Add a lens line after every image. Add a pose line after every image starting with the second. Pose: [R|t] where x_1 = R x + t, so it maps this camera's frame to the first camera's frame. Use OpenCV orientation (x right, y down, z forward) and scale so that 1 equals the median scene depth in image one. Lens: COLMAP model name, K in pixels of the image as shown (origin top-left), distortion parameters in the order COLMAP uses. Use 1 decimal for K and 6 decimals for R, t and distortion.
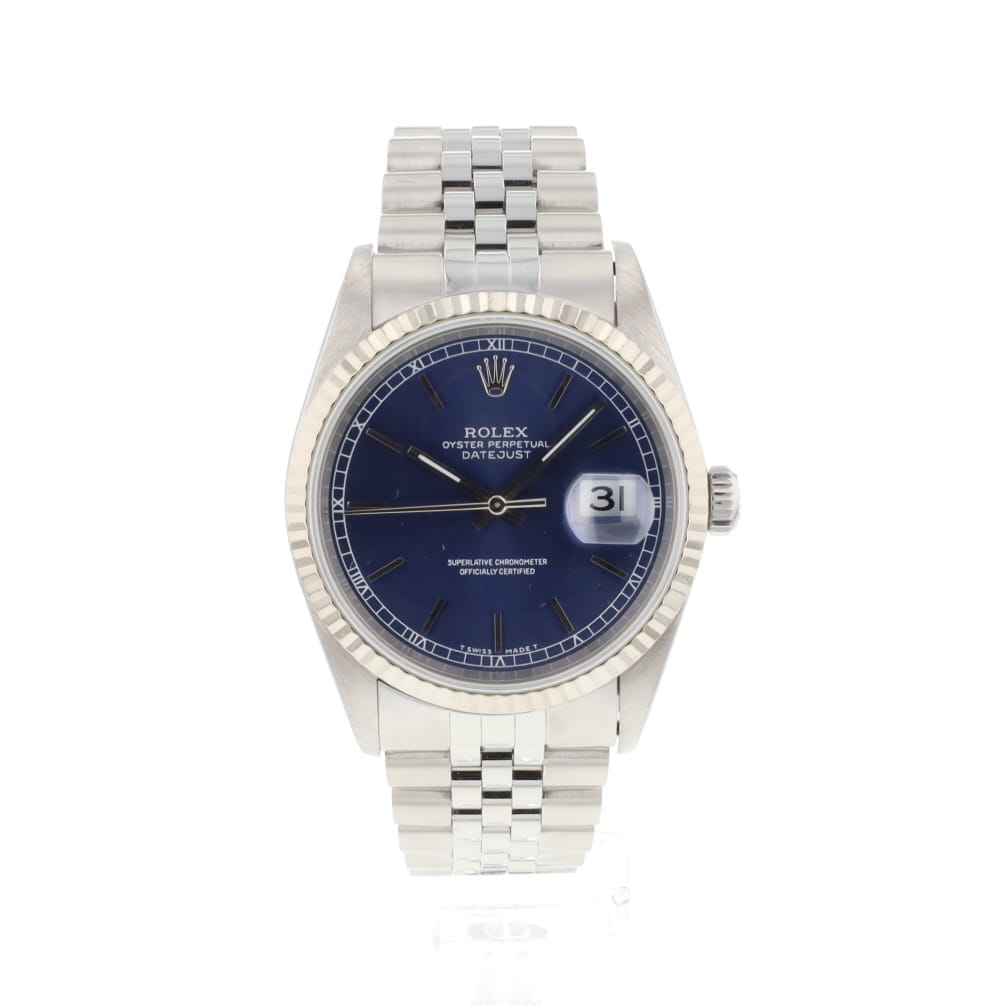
lens RADIAL K [[1851.6, 0, 495.7], [0, 1851.6, 504.4], [0, 0, 1]] dist [0.134101, 0.000000]
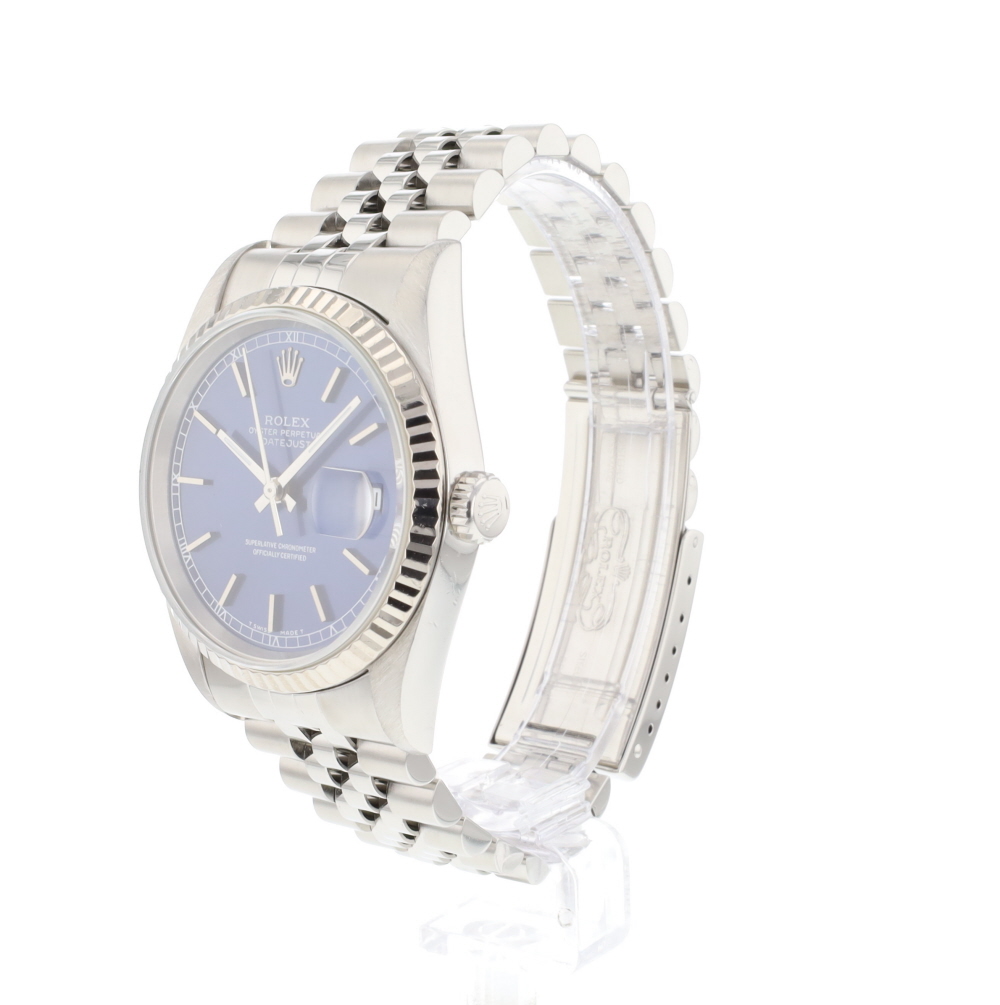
lens RADIAL K [[1851.6, 0, 492.7], [0, 1851.6, 505.6], [0, 0, 1]] dist [0.134101, 0.000000]
pose [[0.798555, 0.088411, -0.595393, 0.715927], [-0.090293, 0.995556, 0.026730, -0.030108], [0.595110, 0.032415, 0.802990, 0.234337]]
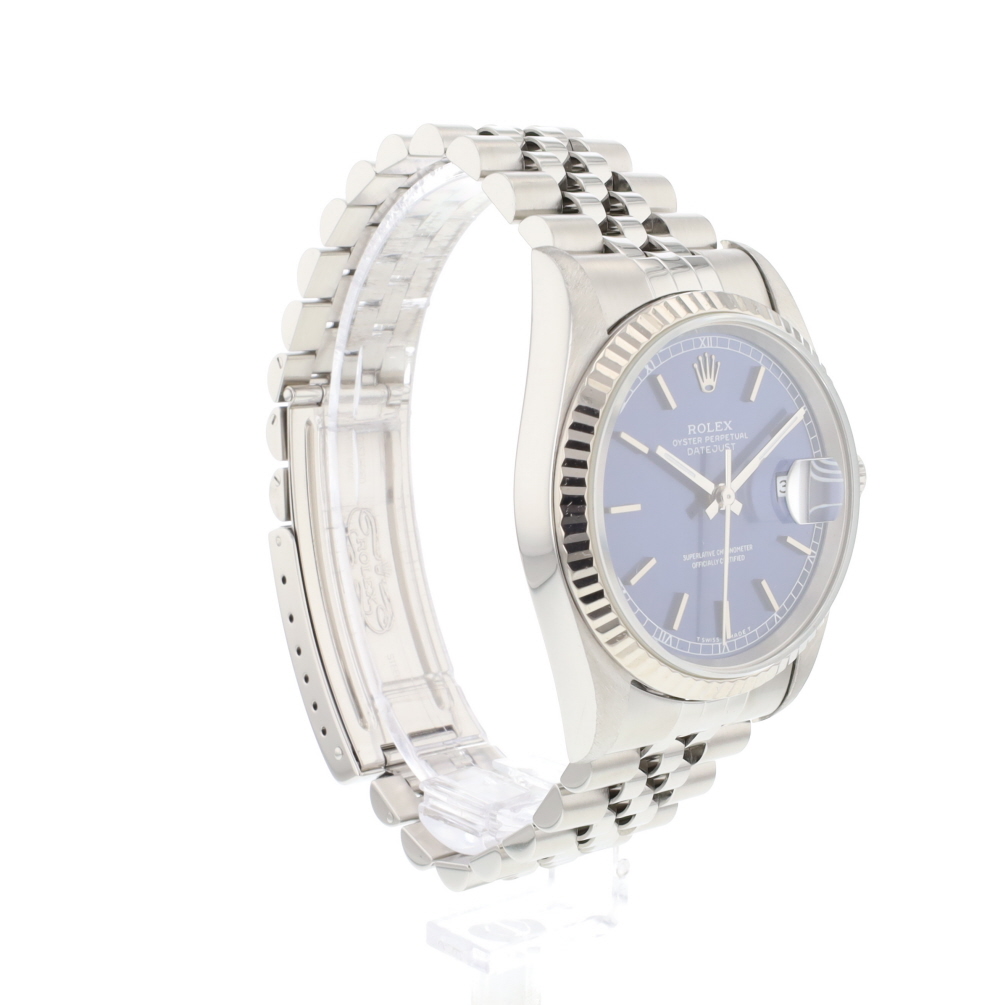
lens RADIAL K [[1851.6, 0, 491.5], [0, 1851.6, 497.9], [0, 0, 1]] dist [0.134101, 0.000000]
pose [[0.795032, -0.088928, 0.600014, -0.720393], [0.086501, 0.995706, 0.032958, -0.044378], [-0.600368, 0.025699, 0.799311, 0.247476]]
